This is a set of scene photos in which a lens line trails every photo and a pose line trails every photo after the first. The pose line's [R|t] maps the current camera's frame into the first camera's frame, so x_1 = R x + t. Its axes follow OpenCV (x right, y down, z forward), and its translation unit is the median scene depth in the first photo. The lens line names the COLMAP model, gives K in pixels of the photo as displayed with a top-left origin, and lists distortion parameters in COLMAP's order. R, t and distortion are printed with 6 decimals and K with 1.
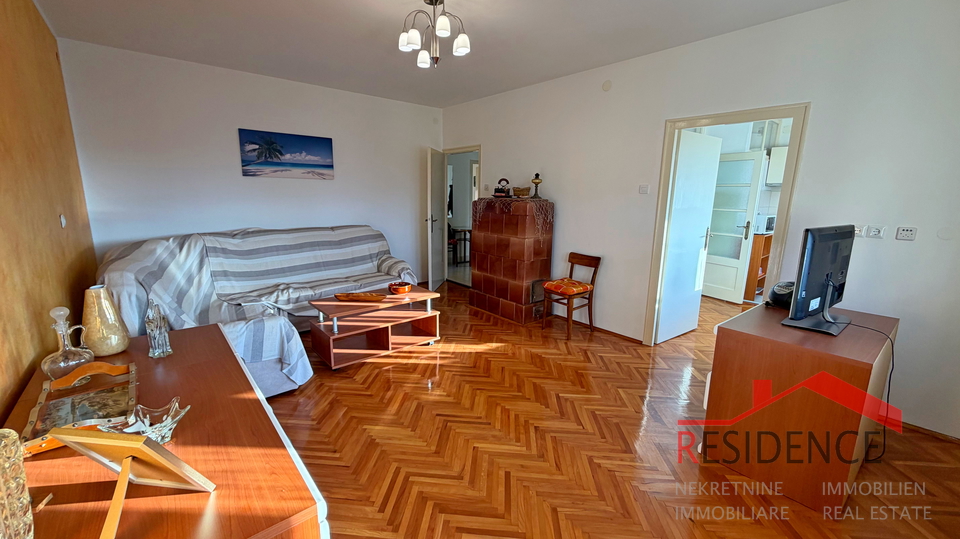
lens RADIAL K [[382.5, 0, 476.1], [0, 382.5, 267.5], [0, 0, 1]] dist [-0.001941, -0.000336]
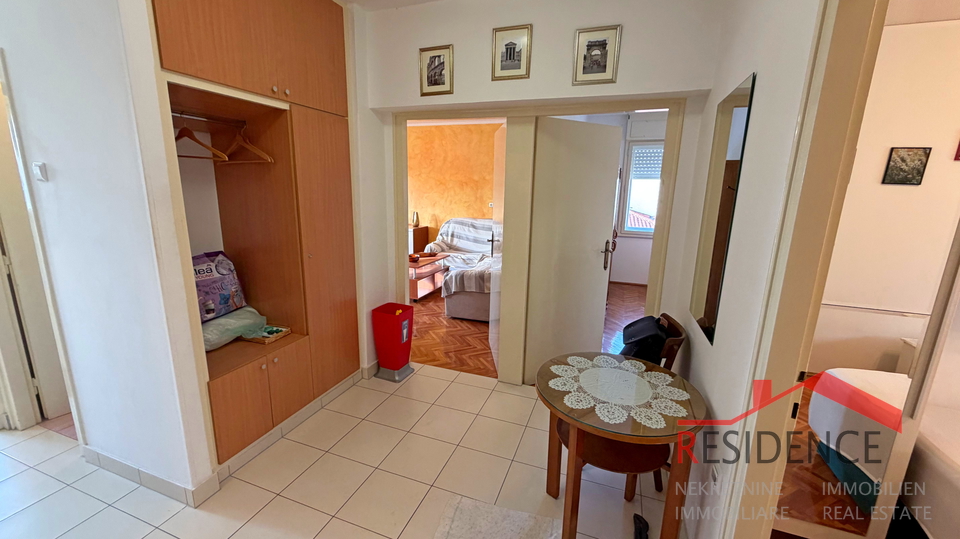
lens RADIAL K [[382.5, 0, 476.1], [0, 382.5, 267.5], [0, 0, 1]] dist [-0.001941, -0.000336]
pose [[-0.871121, 0.069029, -0.486192, 0.378927], [-0.128423, 0.923591, 0.361230, -0.250638], [0.473978, 0.377113, -0.795695, 1.236679]]
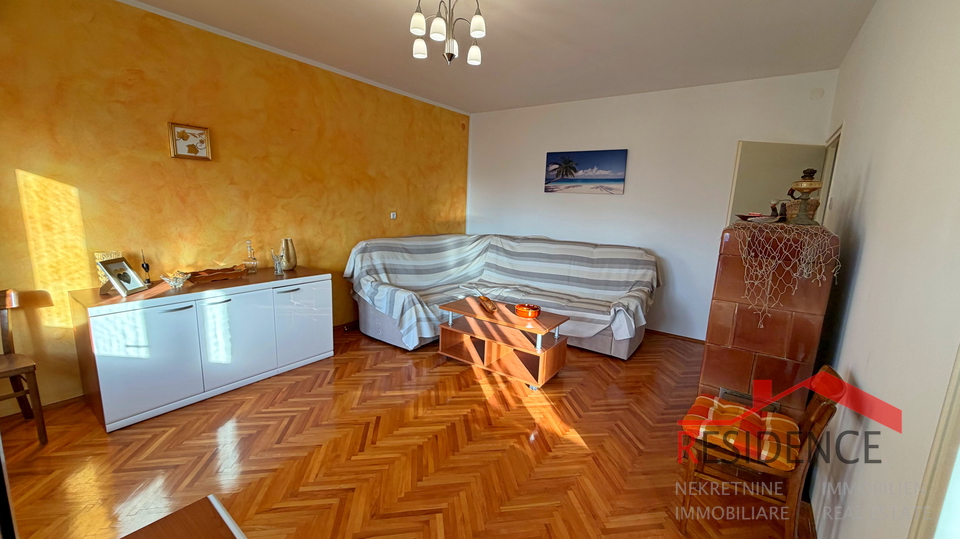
lens RADIAL K [[382.5, 0, 476.1], [0, 382.5, 267.5], [0, 0, 1]] dist [-0.001941, -0.000336]
pose [[0.235123, 0.161293, -0.958489, 0.504081], [-0.220671, 0.969242, 0.108970, -0.095251], [0.946584, 0.185890, 0.263484, 0.527313]]
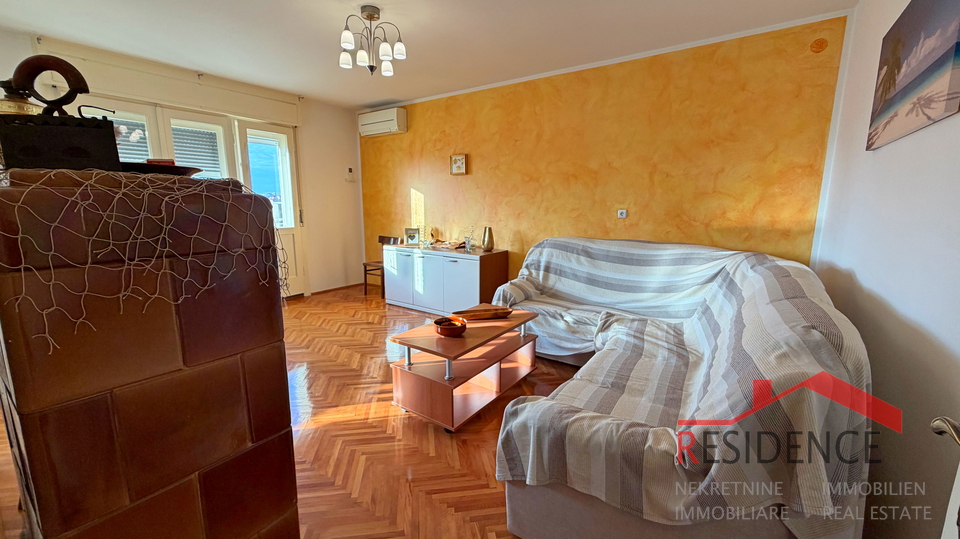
lens RADIAL K [[382.5, 0, 476.1], [0, 382.5, 267.5], [0, 0, 1]] dist [-0.001941, -0.000336]
pose [[-0.969781, 0.023035, -0.242889, 0.214486], [-0.064689, 0.935625, 0.347019, -0.166407], [0.235246, 0.352244, -0.905860, 0.930036]]
